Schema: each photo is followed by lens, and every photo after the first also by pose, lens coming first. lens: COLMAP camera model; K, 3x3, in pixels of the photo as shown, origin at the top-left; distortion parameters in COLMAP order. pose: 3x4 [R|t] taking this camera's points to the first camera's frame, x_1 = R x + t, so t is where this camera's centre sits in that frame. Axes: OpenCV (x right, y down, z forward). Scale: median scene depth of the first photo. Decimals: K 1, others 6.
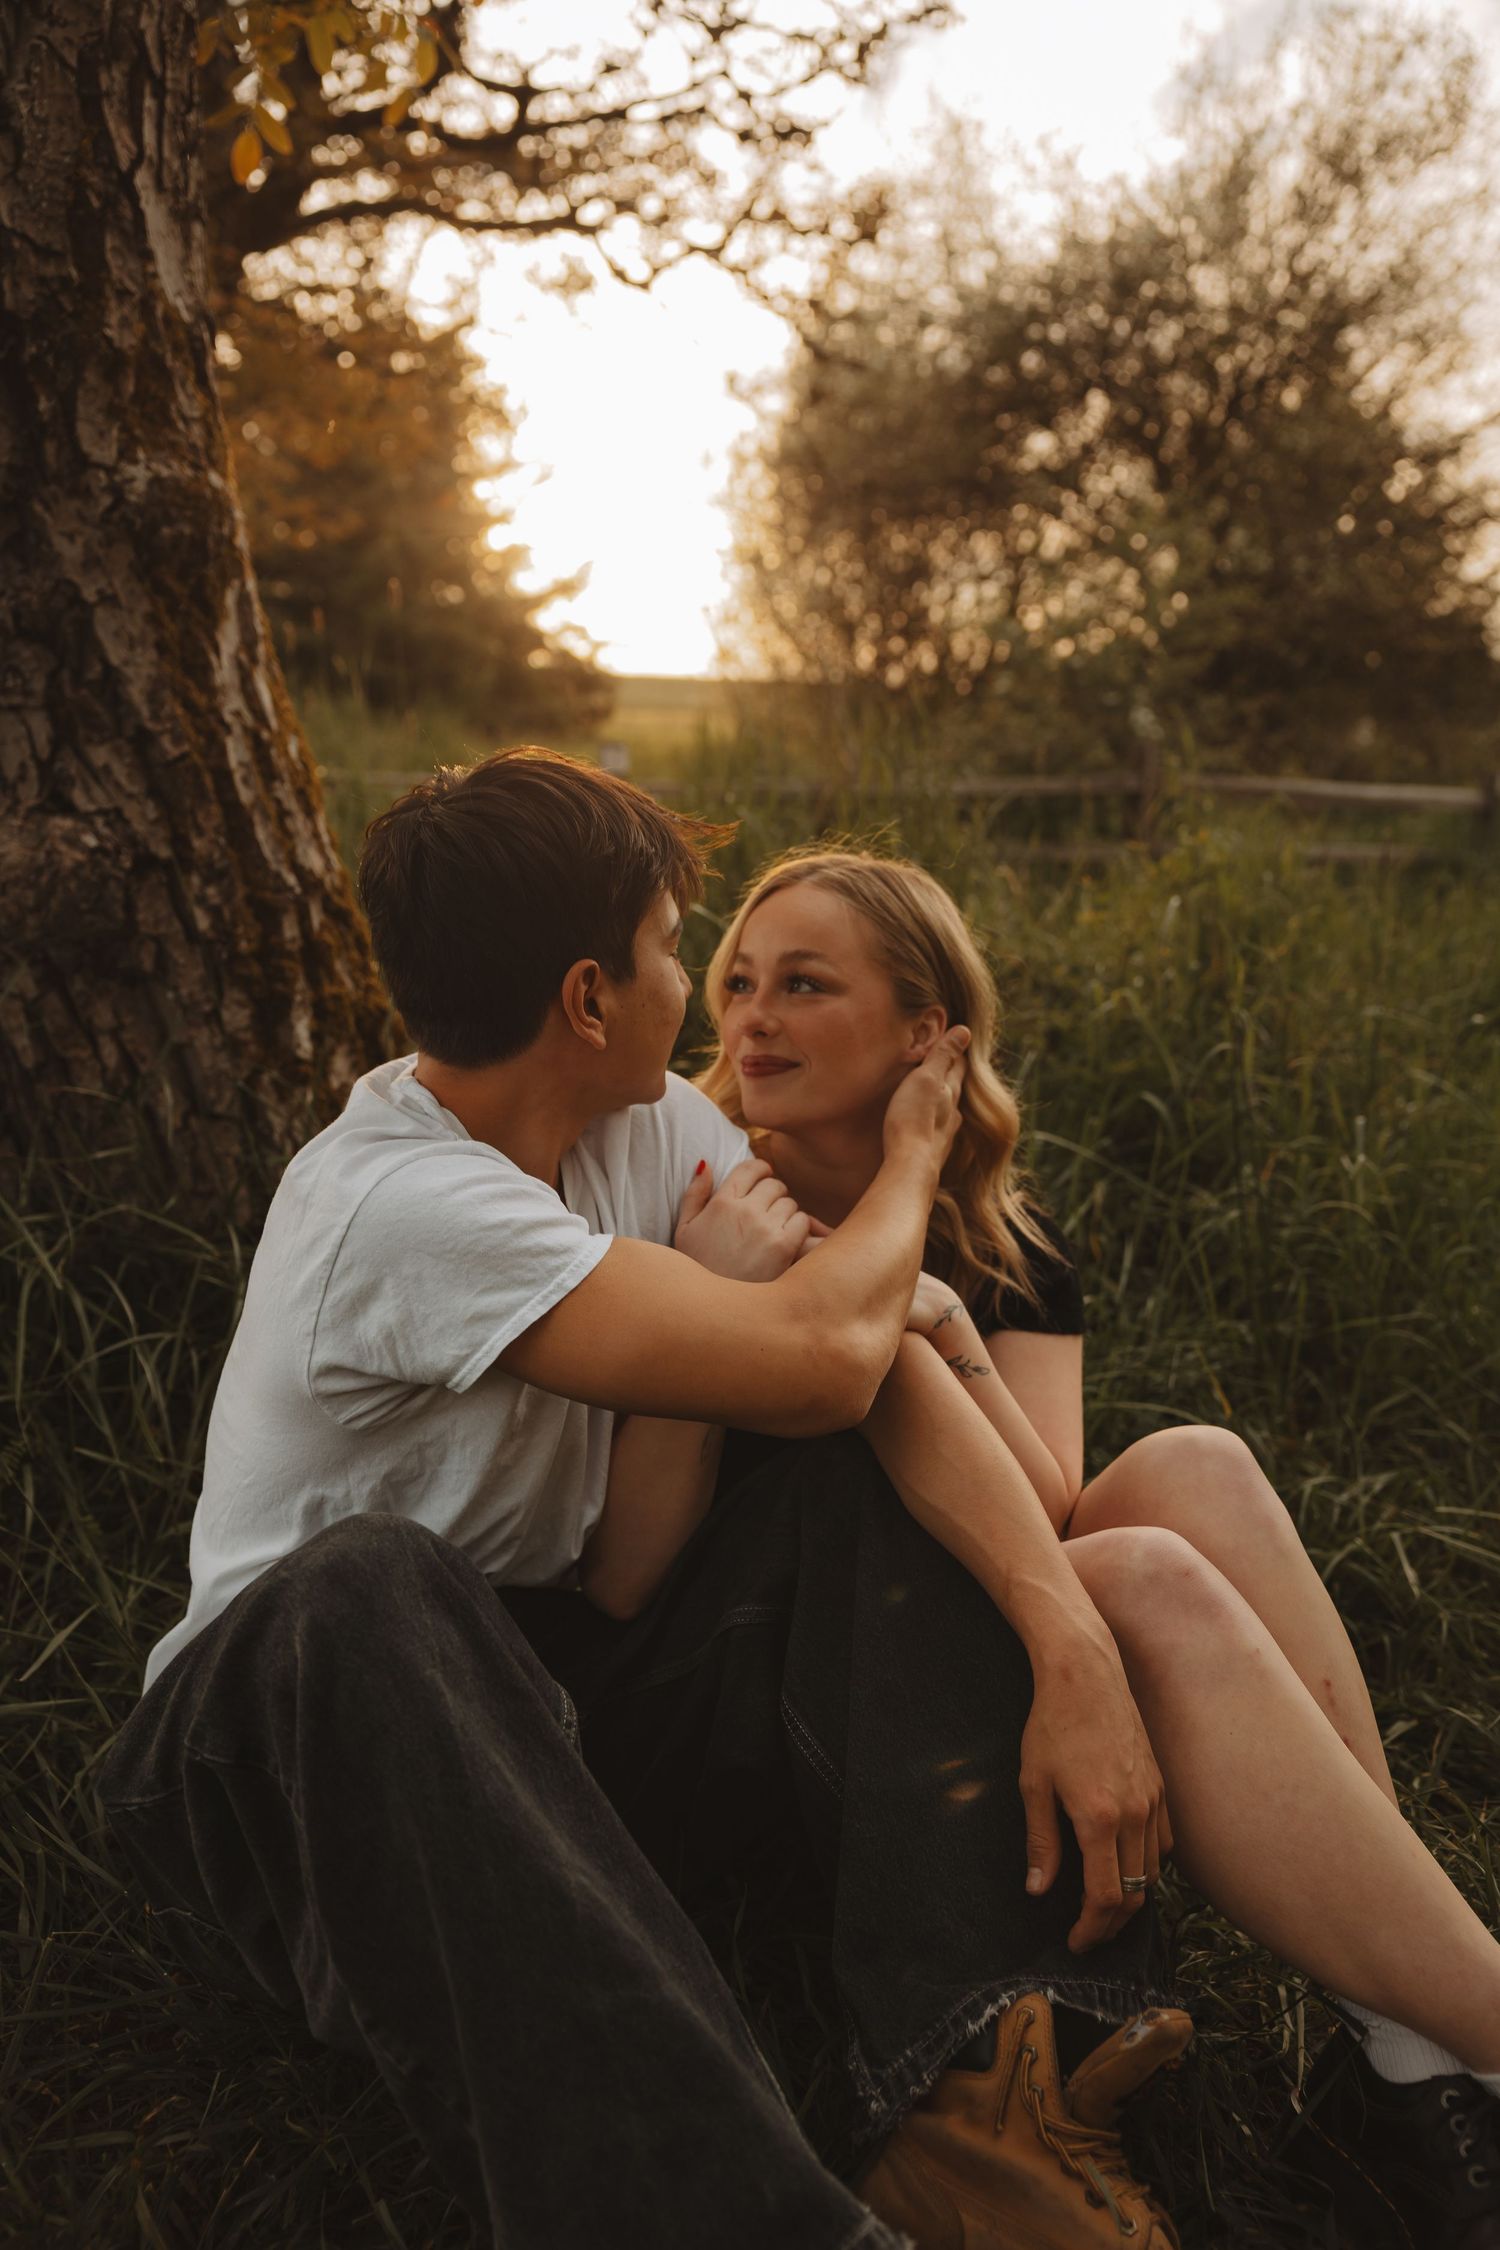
lens RADIAL K [[1867.4, 0, 750.1], [0, 1867.4, 1133.4], [0, 0, 1]] dist [0.005079, 0.008528]
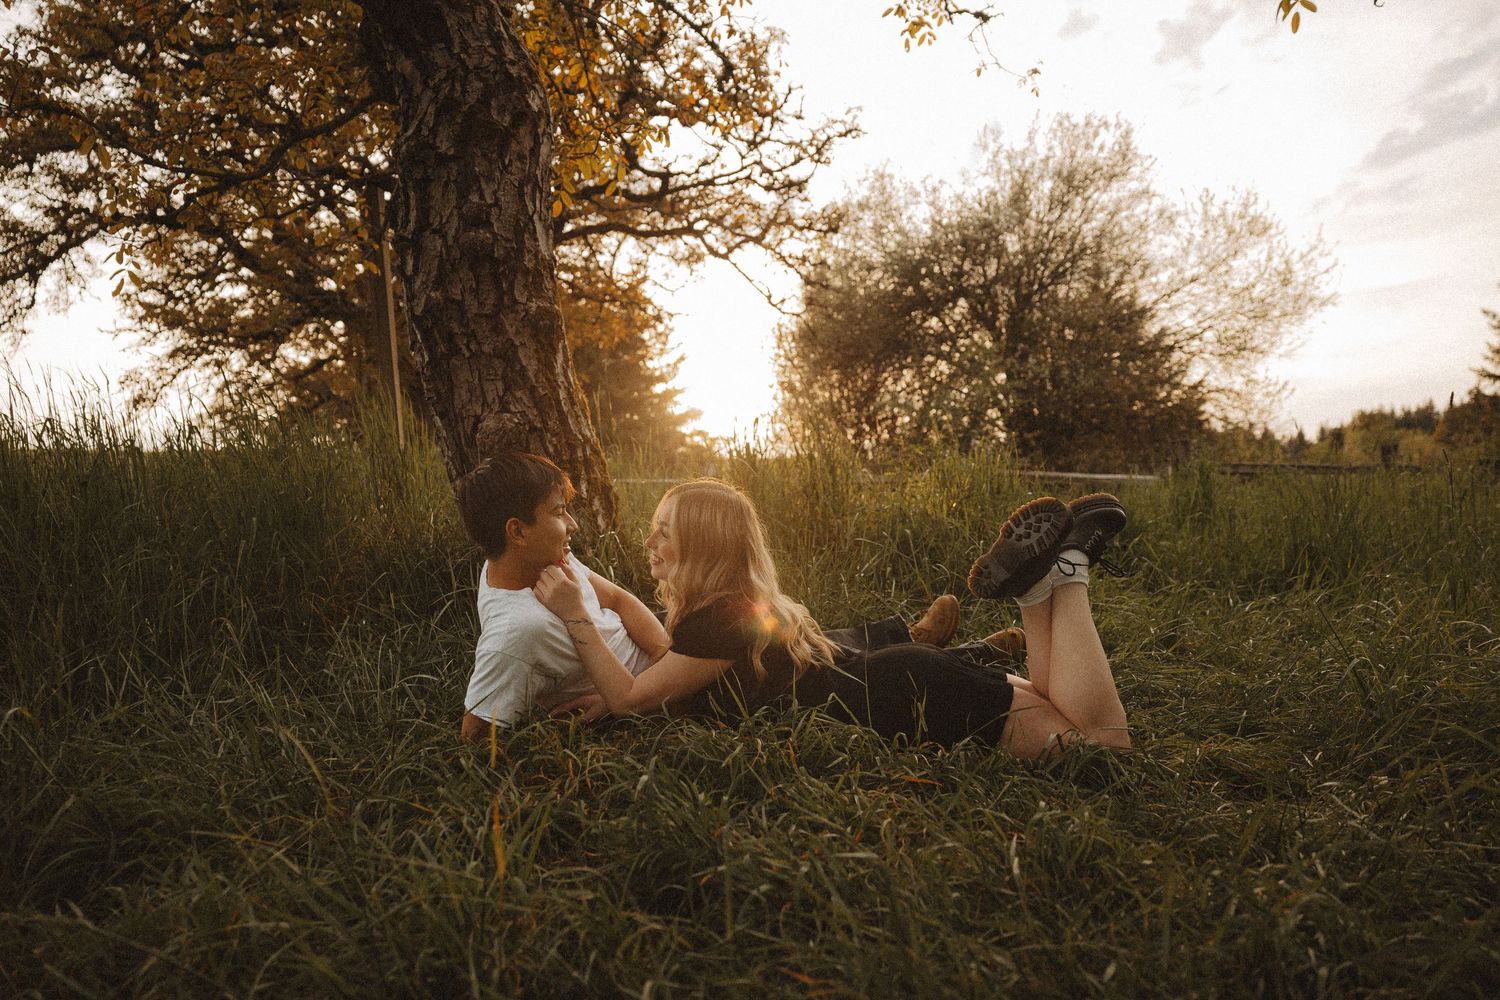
lens RADIAL K [[1069.8, 0, 744.5], [0, 1069.8, 507.2], [0, 0, 1]] dist [0.012184, 0.003500]
pose [[0.997727, -0.040293, -0.054006, 0.018052], [0.028837, 0.979735, -0.198214, 0.058227], [0.060898, 0.196206, 0.978670, -0.112169]]
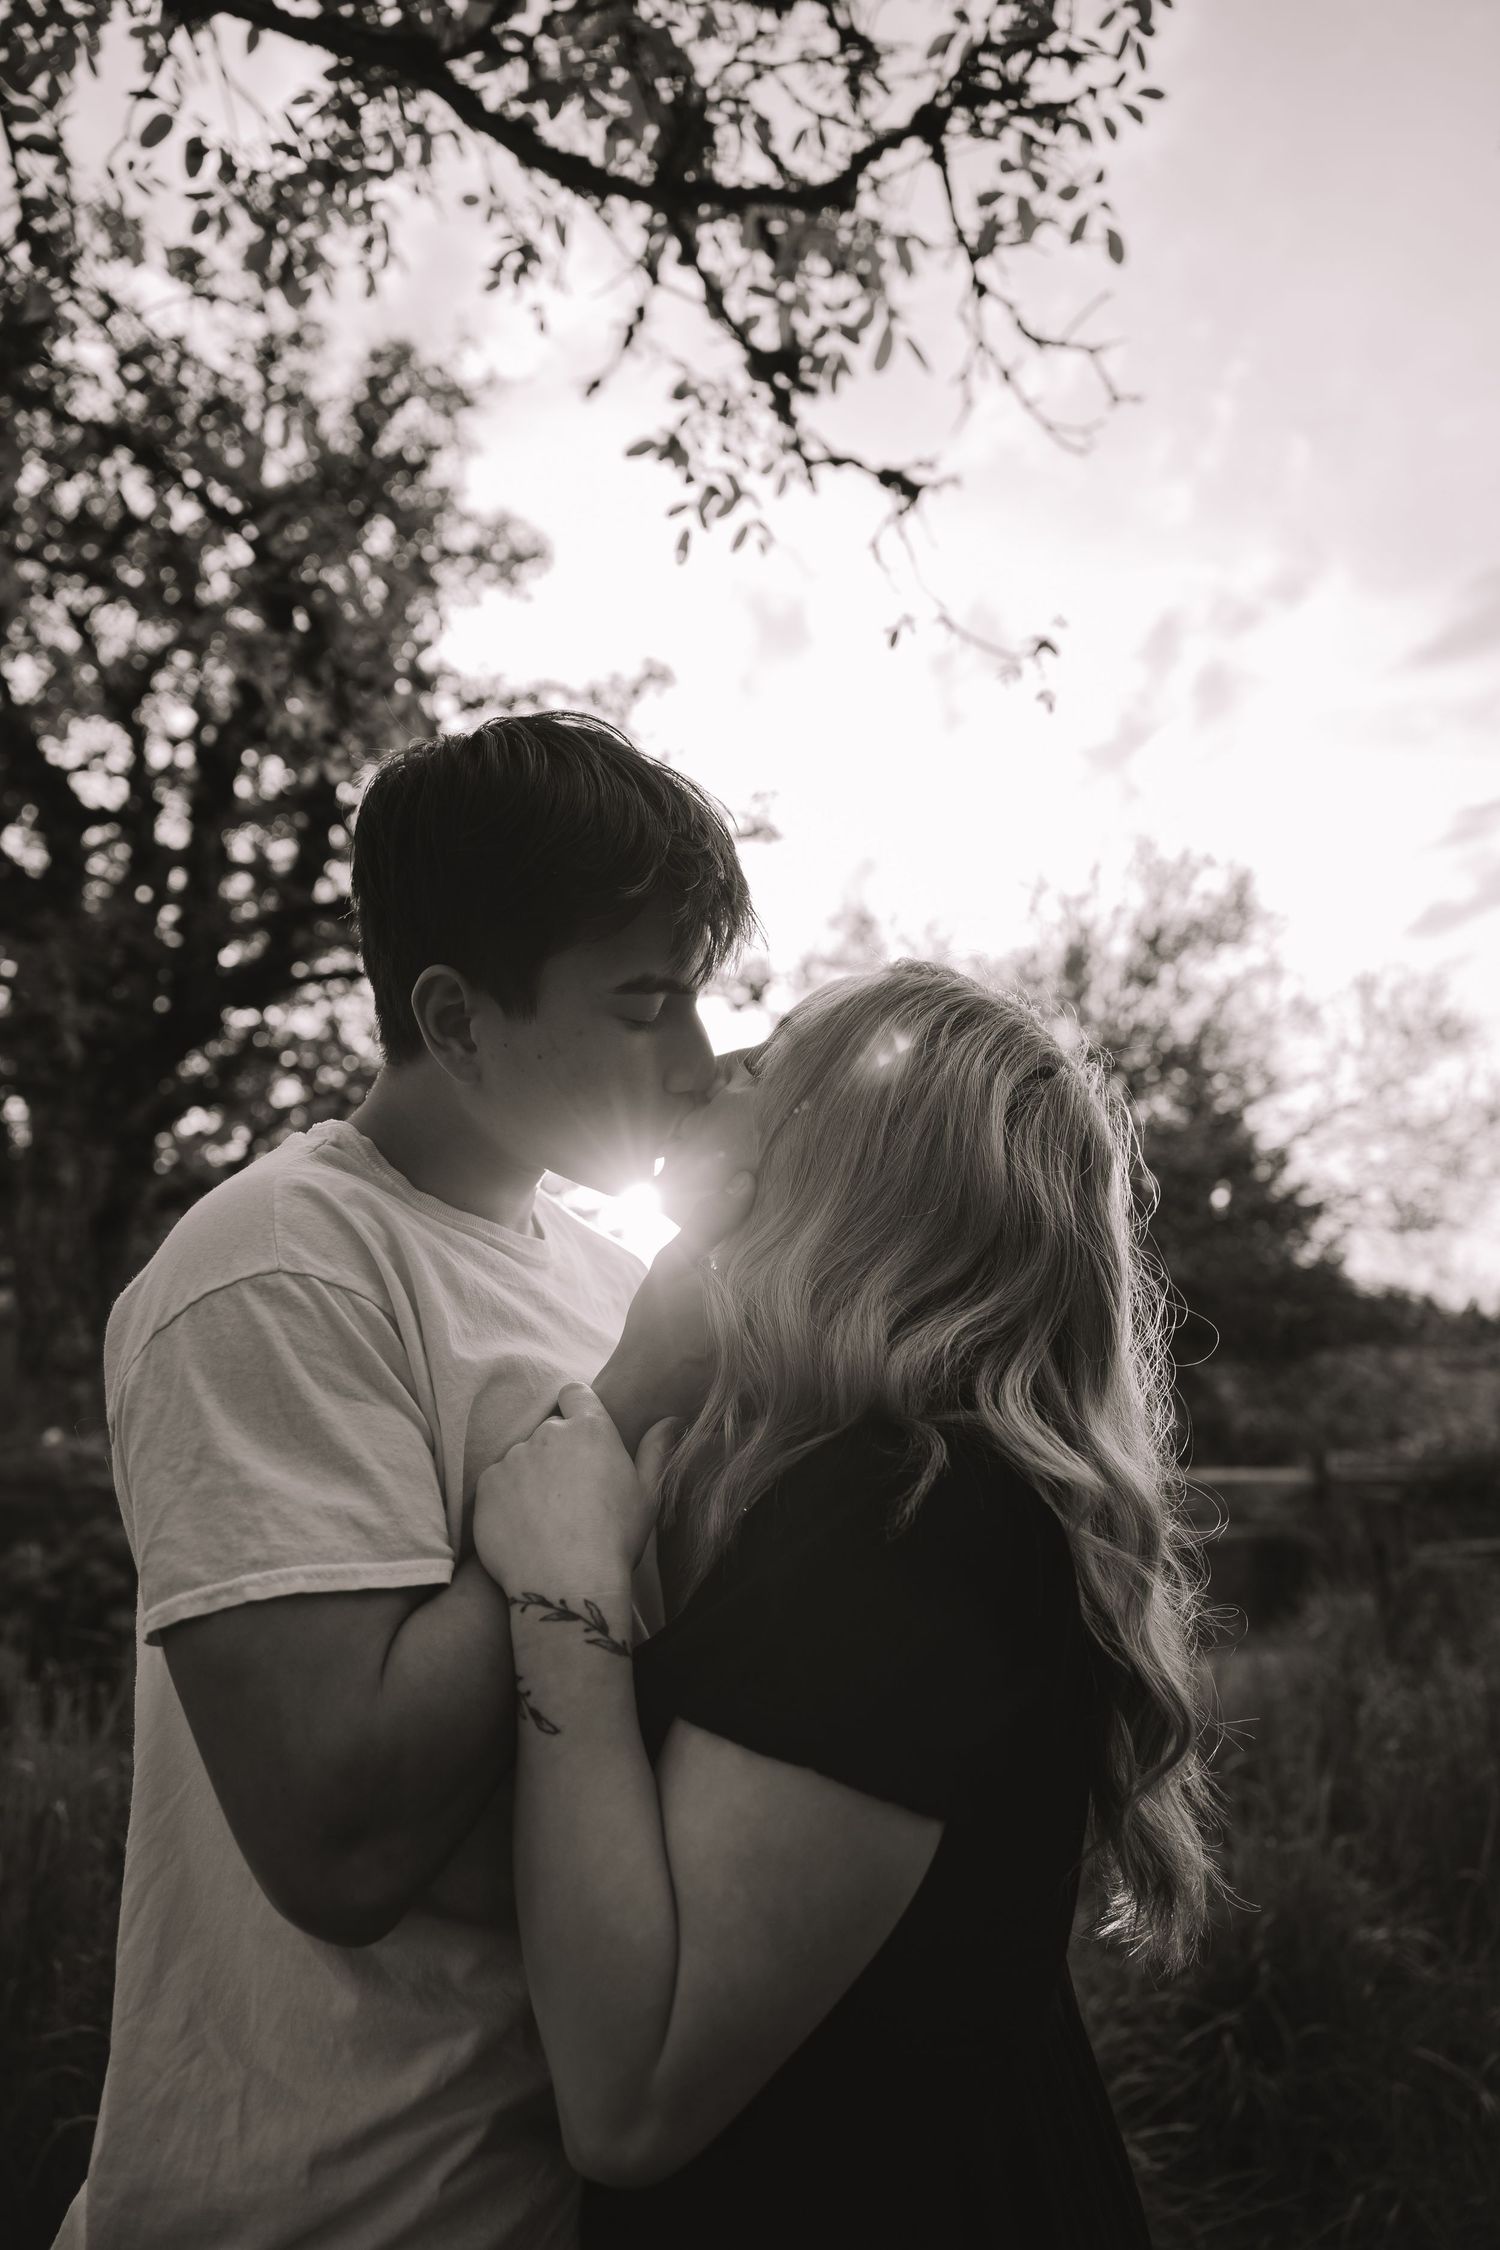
lens RADIAL K [[1451.2, 0, 739.5], [0, 1451.2, 1136.3], [0, 0, 1]] dist [0.030773, -0.046273]
pose [[0.999331, 0.009053, -0.035431, 0.091828], [-0.020586, 0.940042, -0.340437, -0.071281], [0.030225, 0.340938, 0.939600, 0.140009]]
